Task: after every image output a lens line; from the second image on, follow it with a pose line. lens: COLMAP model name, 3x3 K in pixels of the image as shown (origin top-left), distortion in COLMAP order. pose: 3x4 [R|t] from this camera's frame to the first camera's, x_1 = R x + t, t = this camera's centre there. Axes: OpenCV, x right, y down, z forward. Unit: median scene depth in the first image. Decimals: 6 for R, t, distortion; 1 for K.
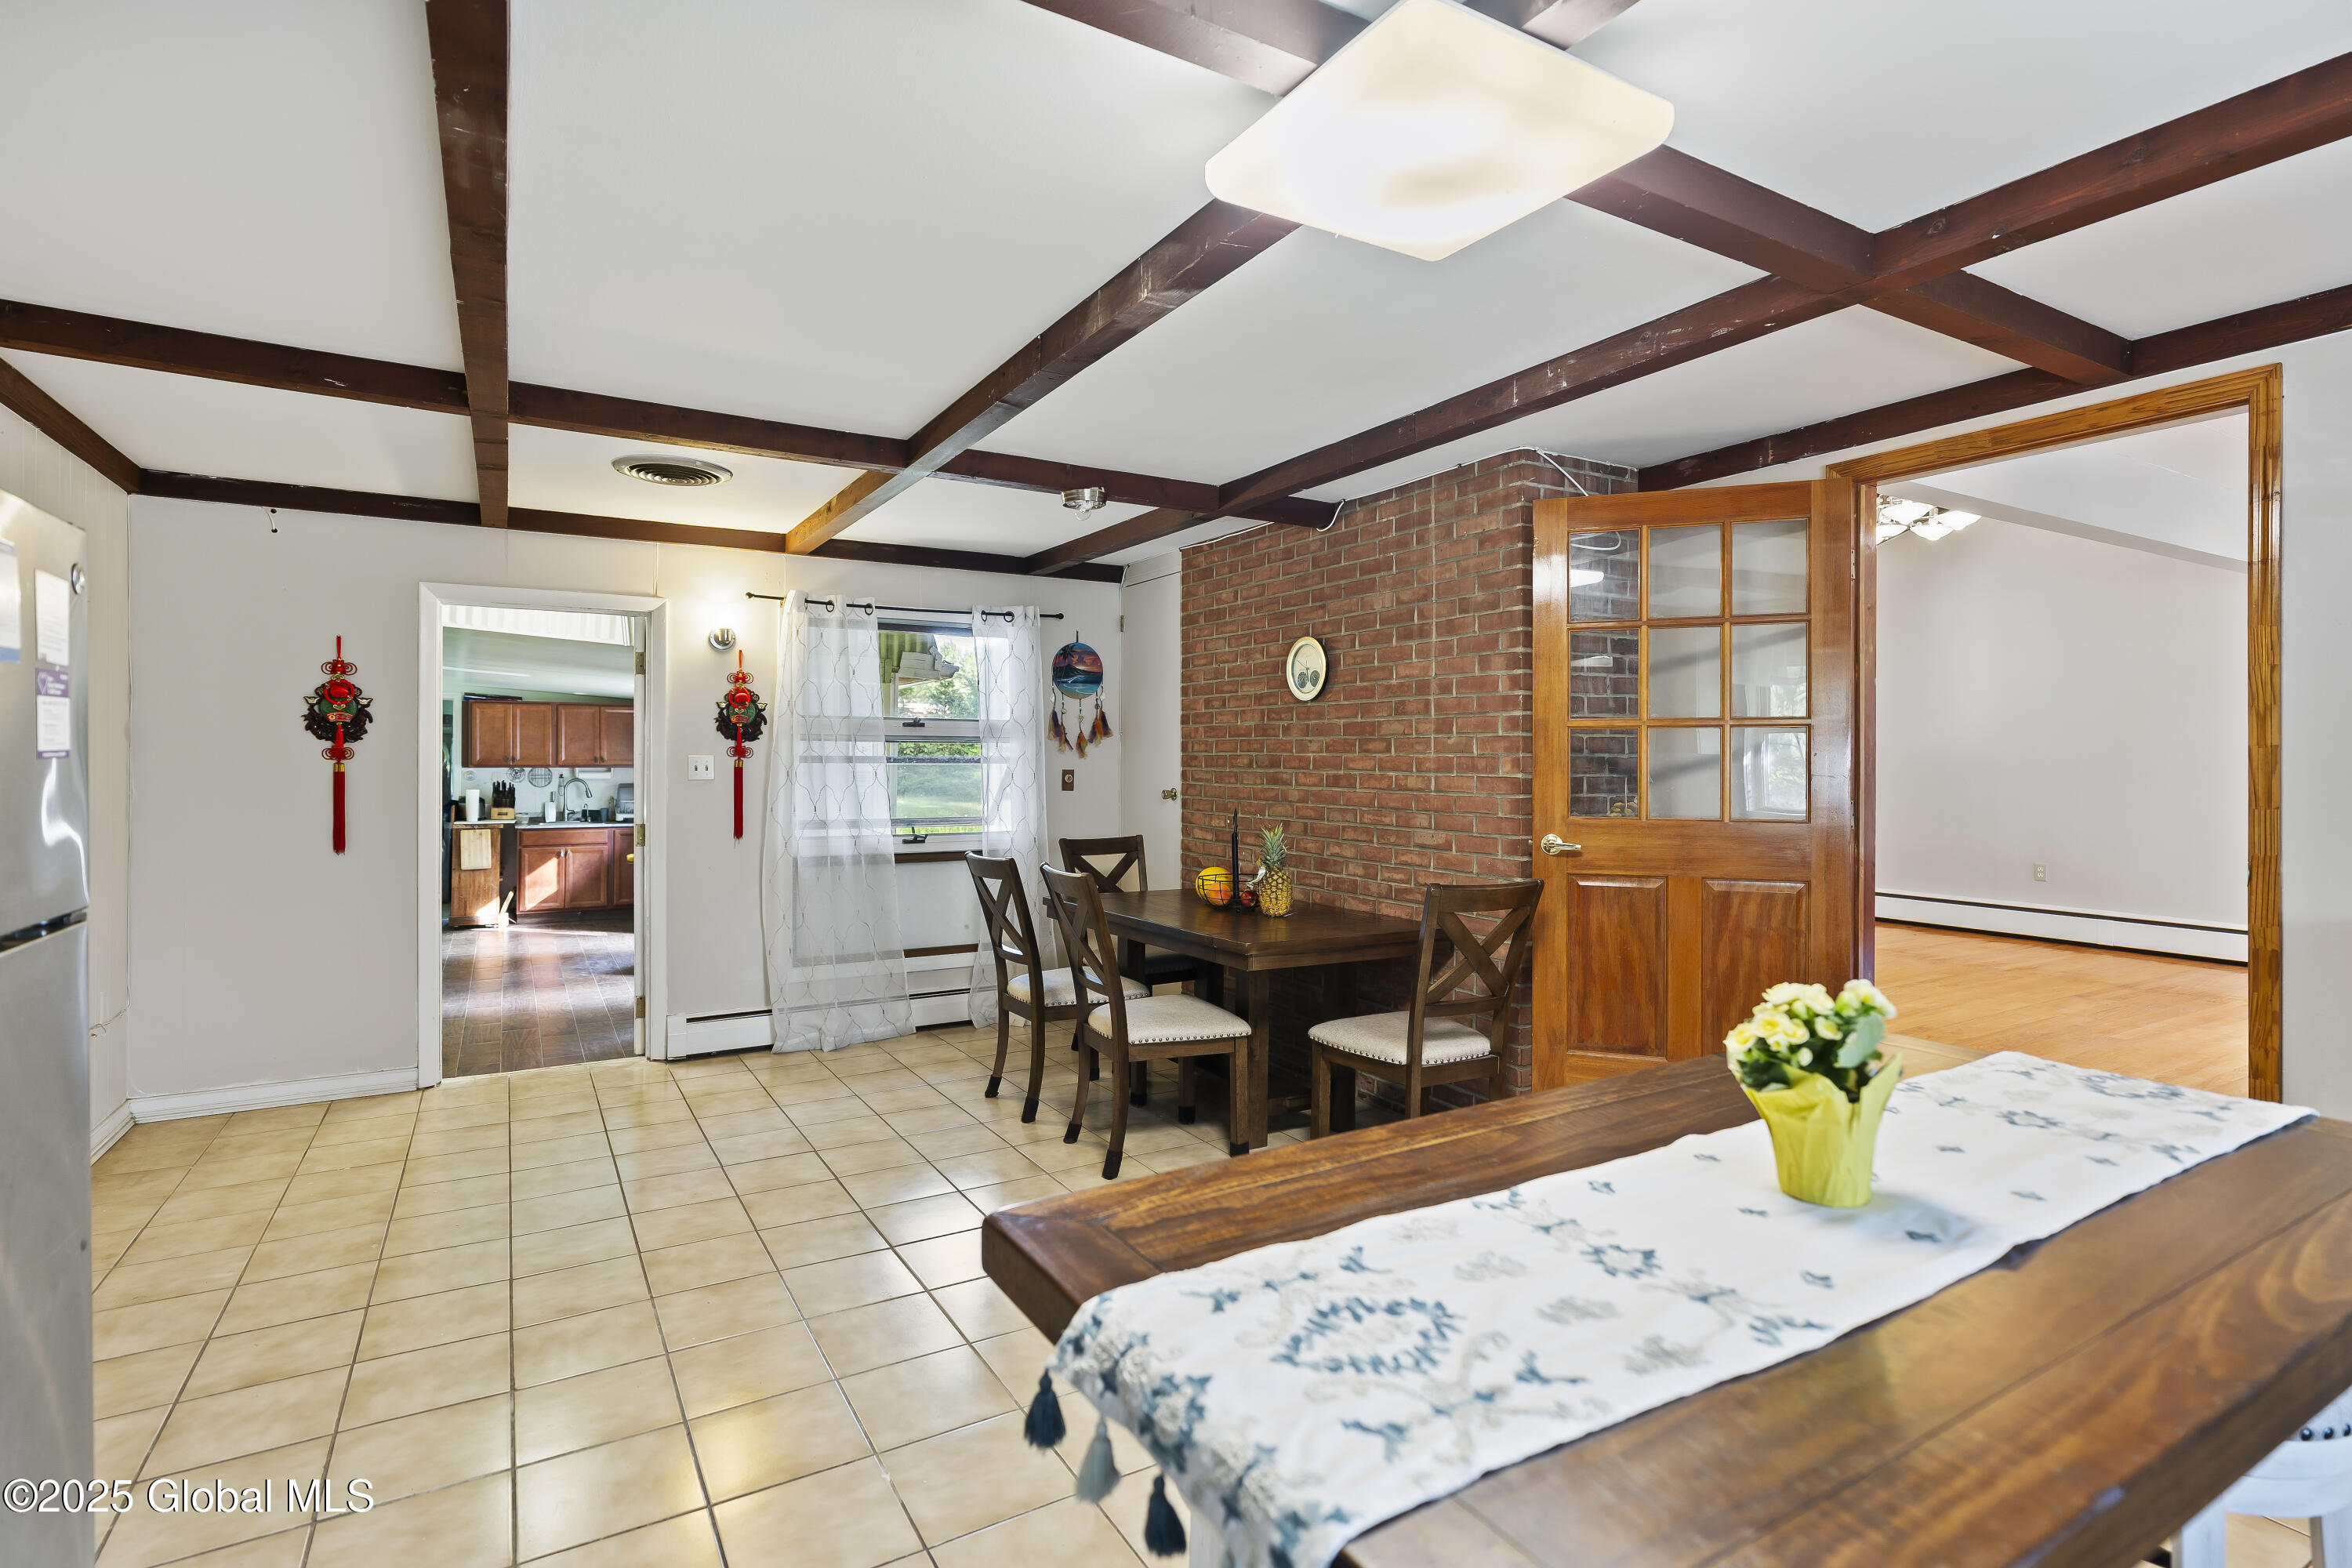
lens RADIAL K [[1177.1, 0, 1183.1], [0, 1177.1, 762.9], [0, 0, 1]] dist [-0.002153, -0.000153]
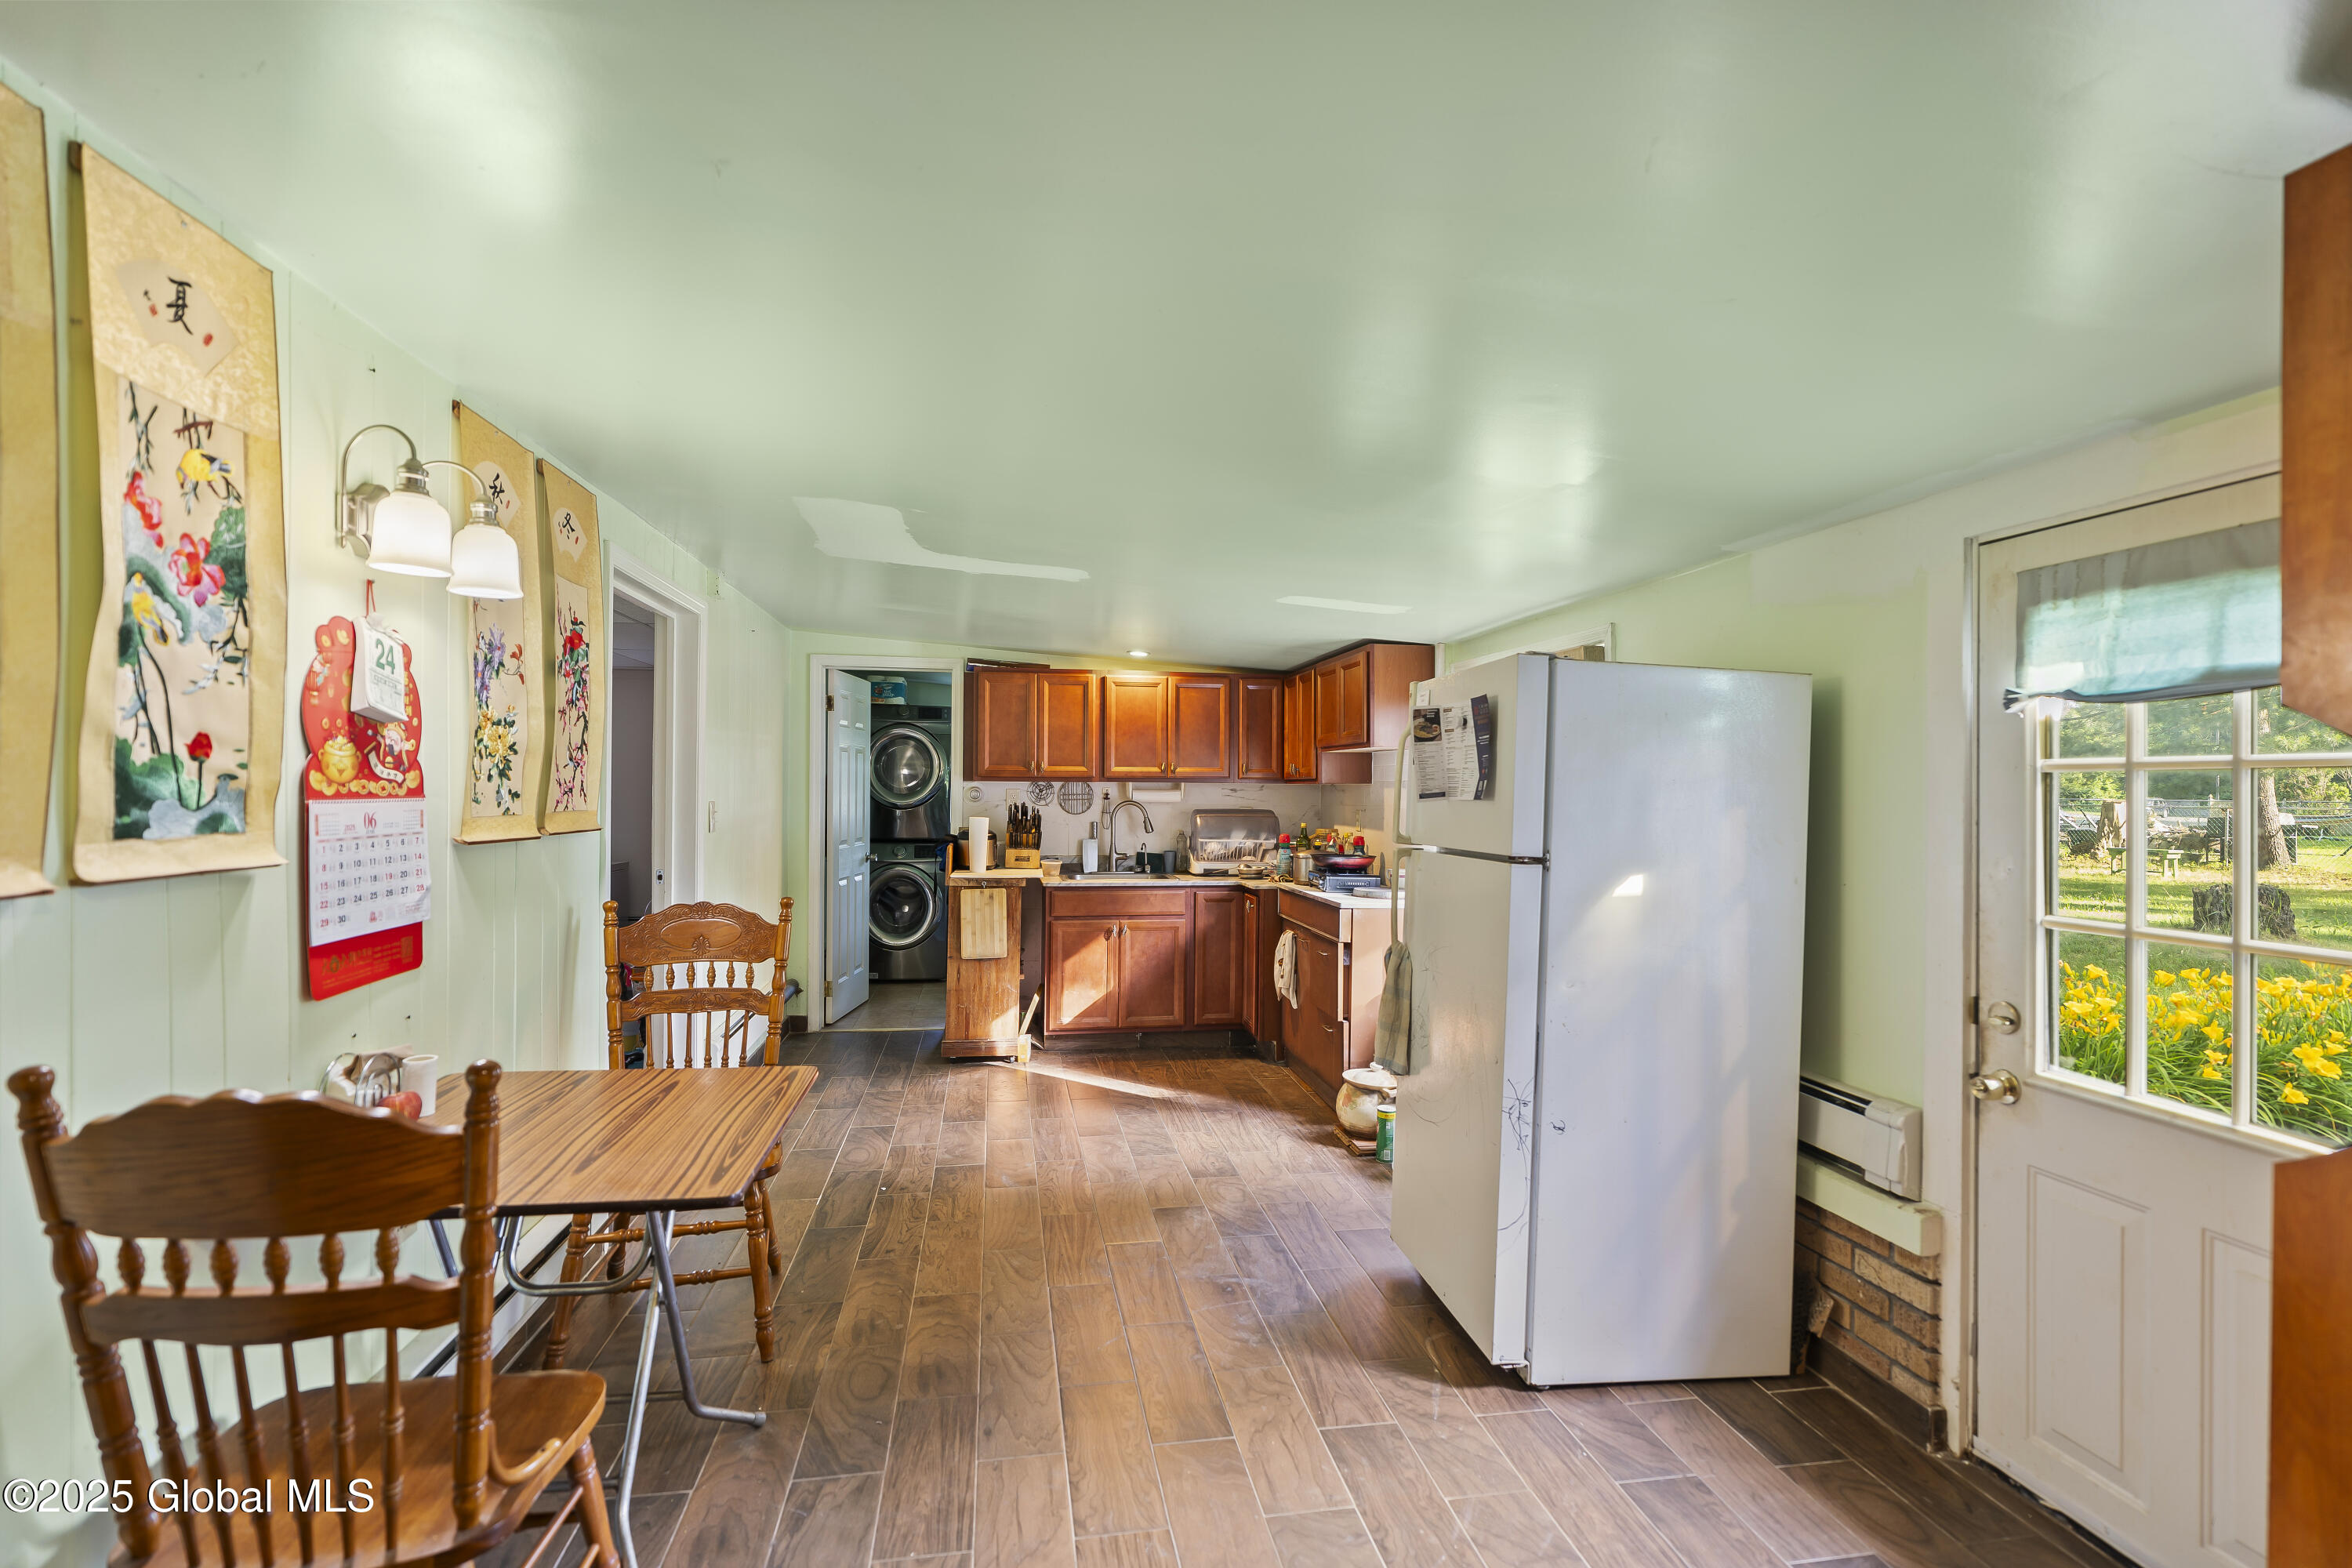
lens RADIAL K [[1087.0, 0, 1177.8], [0, 1087.0, 785.7], [0, 0, 1]] dist [0.003819, -0.000025]
pose [[0.934845, 0.006820, -0.354992, -0.307597], [-0.005539, 0.999974, 0.004624, 0.003067], [0.355014, -0.002357, 0.934858, 0.509242]]
